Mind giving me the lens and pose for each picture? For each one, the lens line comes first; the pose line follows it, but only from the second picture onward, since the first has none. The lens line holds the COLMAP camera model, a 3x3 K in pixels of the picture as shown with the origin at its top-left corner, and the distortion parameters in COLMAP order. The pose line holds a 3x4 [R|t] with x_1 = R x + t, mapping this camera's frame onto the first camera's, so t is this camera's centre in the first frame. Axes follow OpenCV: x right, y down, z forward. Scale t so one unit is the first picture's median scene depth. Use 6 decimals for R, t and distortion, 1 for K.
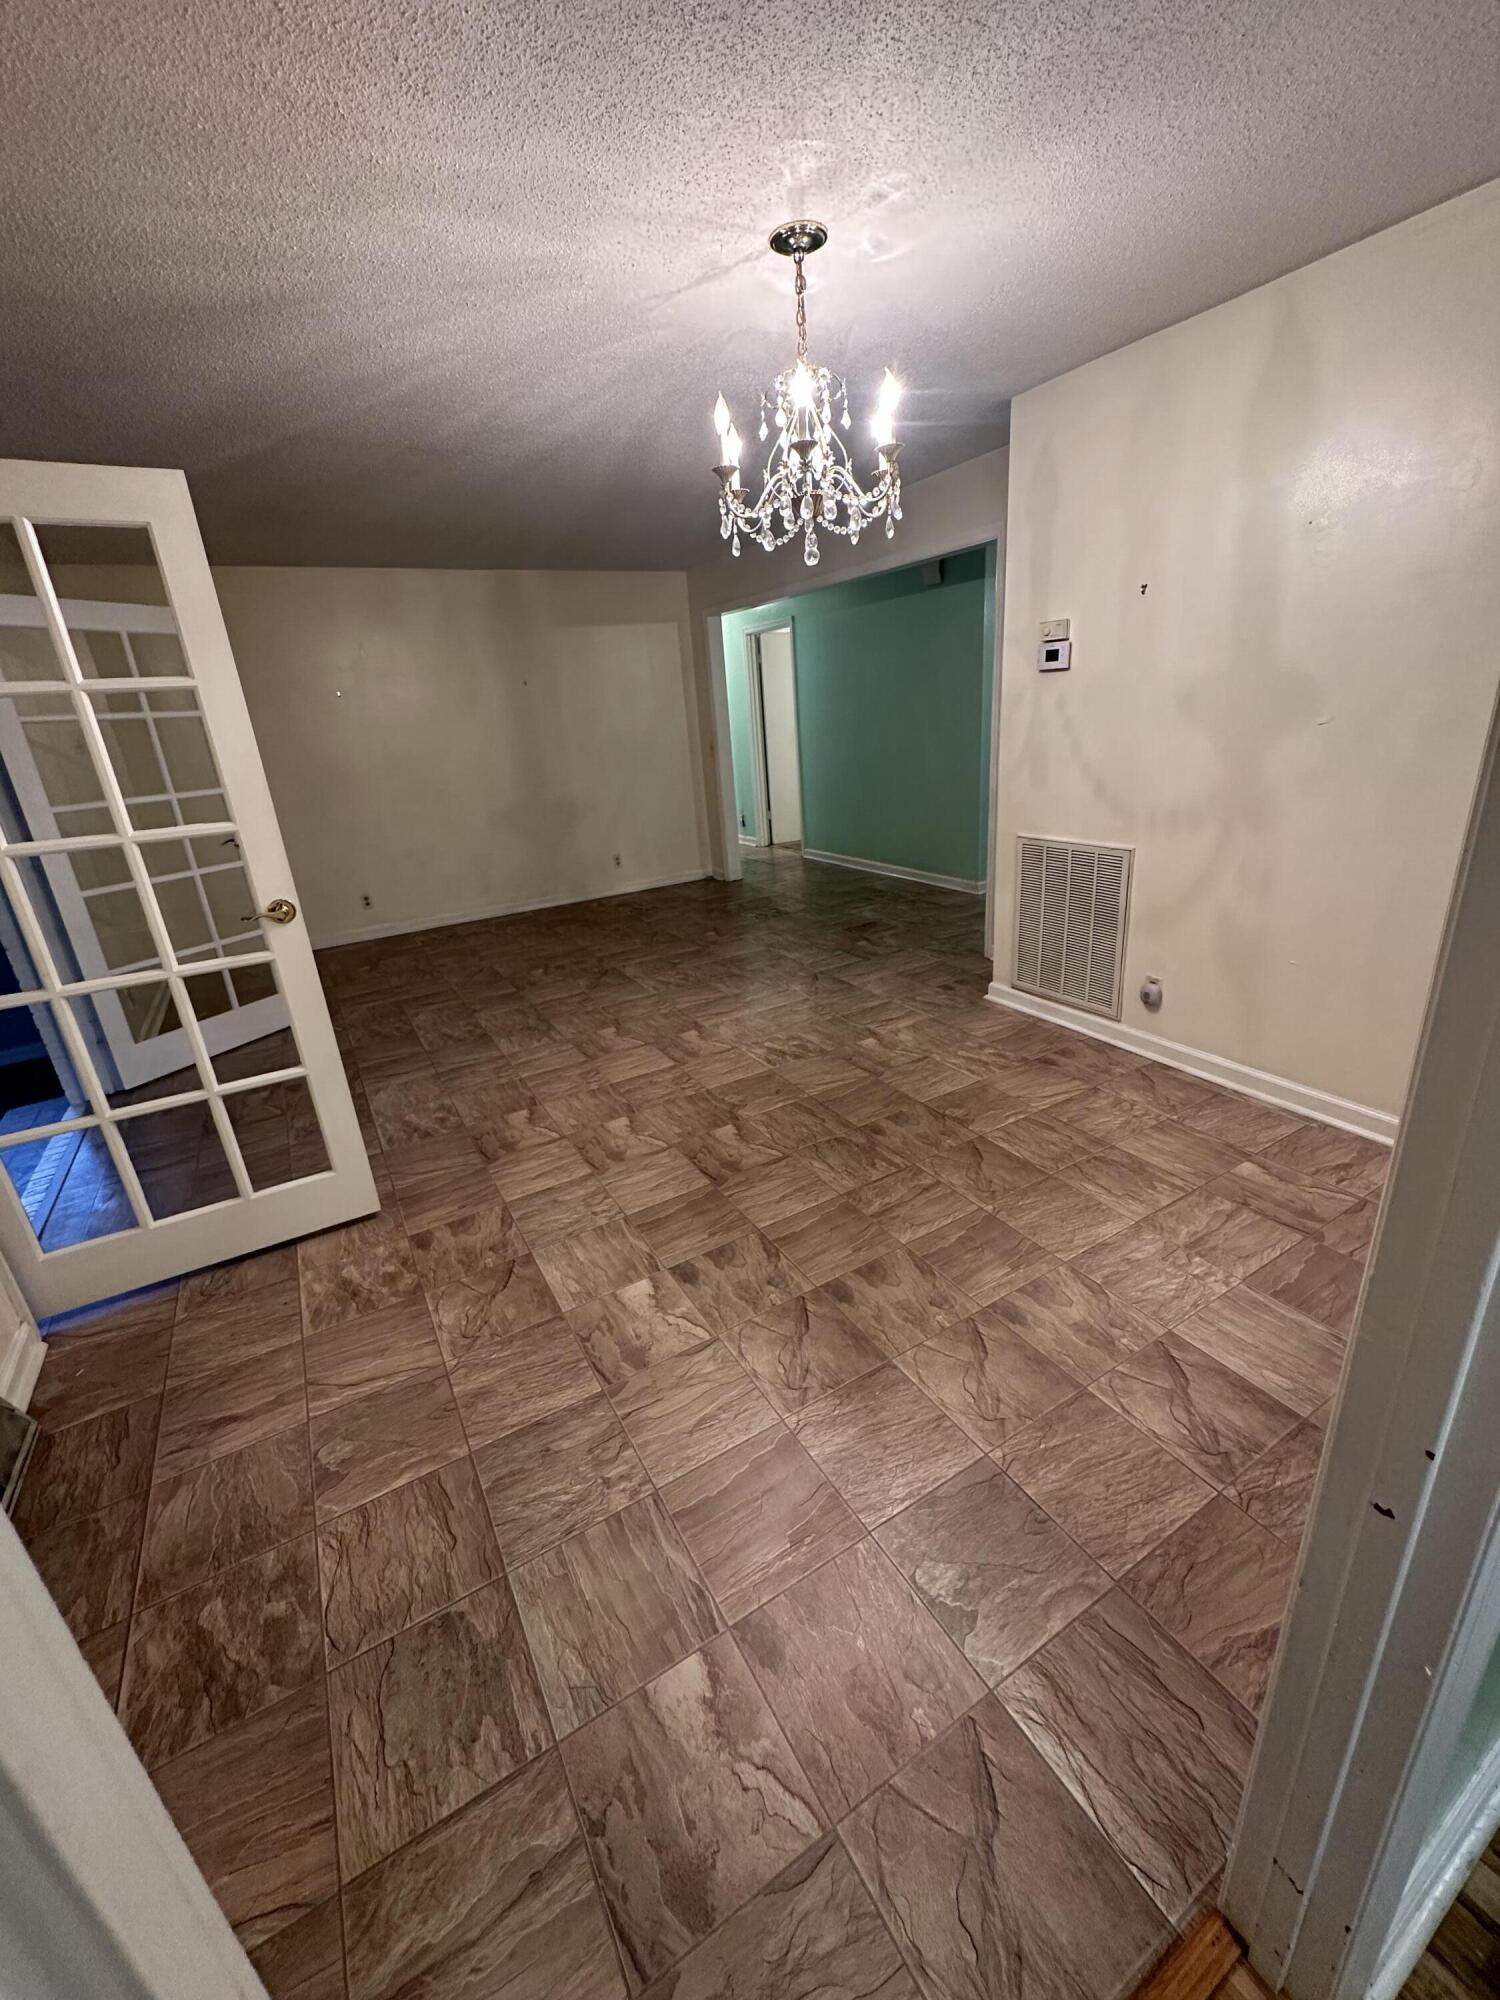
lens RADIAL K [[800.0, 0, 749.2], [0, 800.0, 997.5], [0, 0, 1]] dist [0.000399, -0.000379]
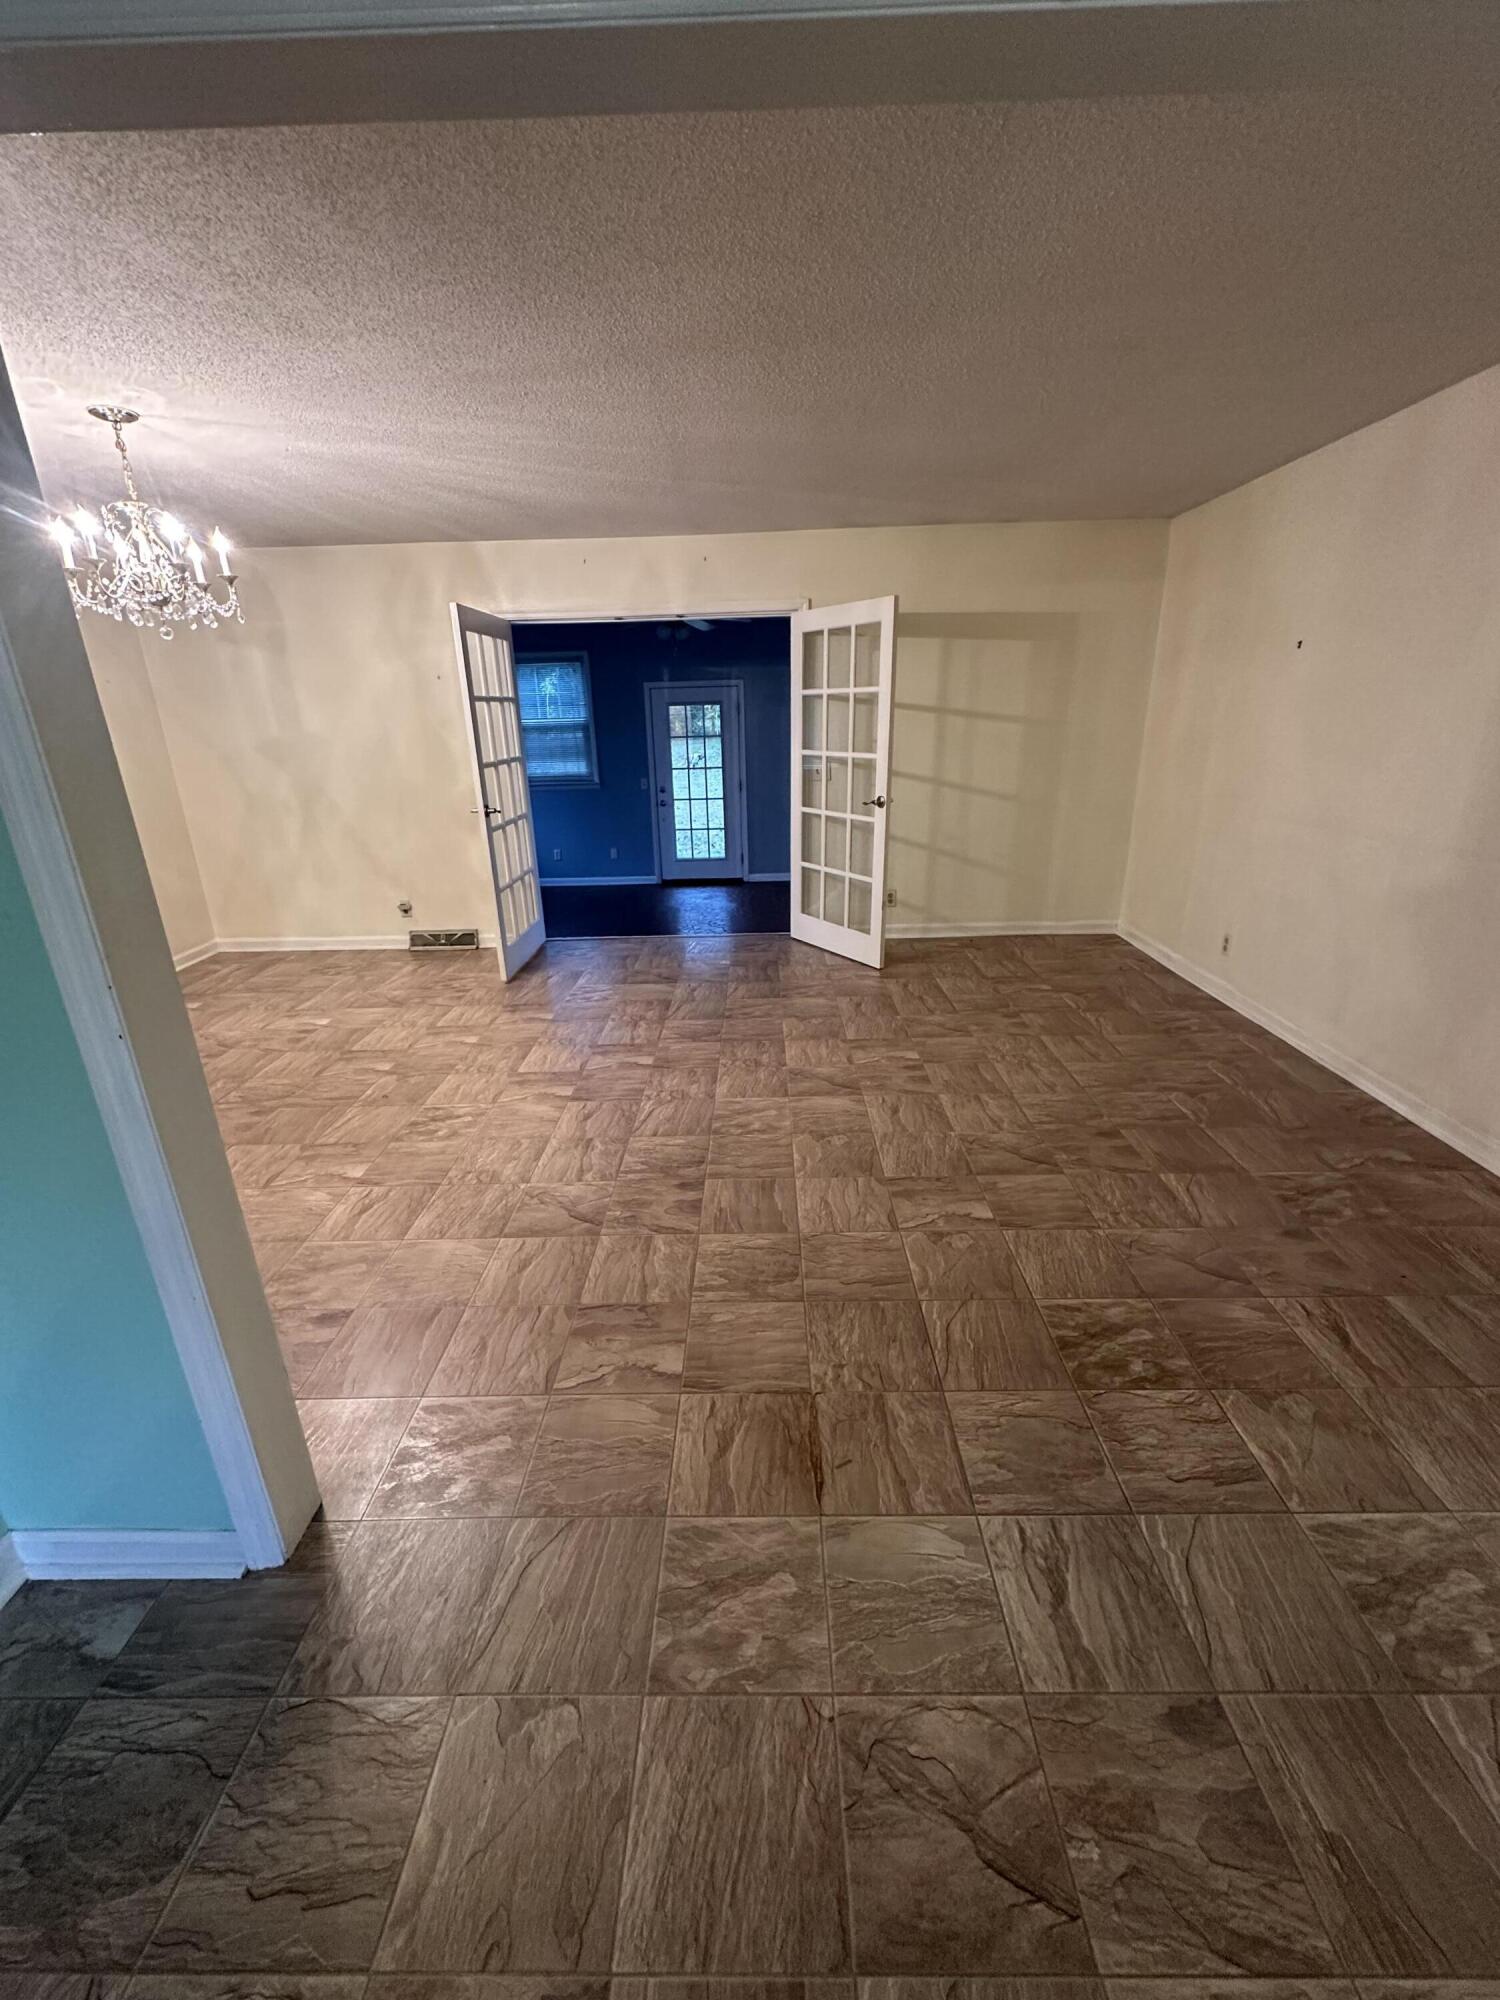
lens RADIAL K [[800.0, 0, 749.7], [0, 800.0, 998.8], [0, 0, 1]] dist [0.000399, -0.000379]
pose [[-0.514332, 0.365473, -0.775817, 0.510146], [-0.236746, 0.808983, 0.538049, -0.608962], [0.824265, 0.460408, -0.329562, 1.531993]]
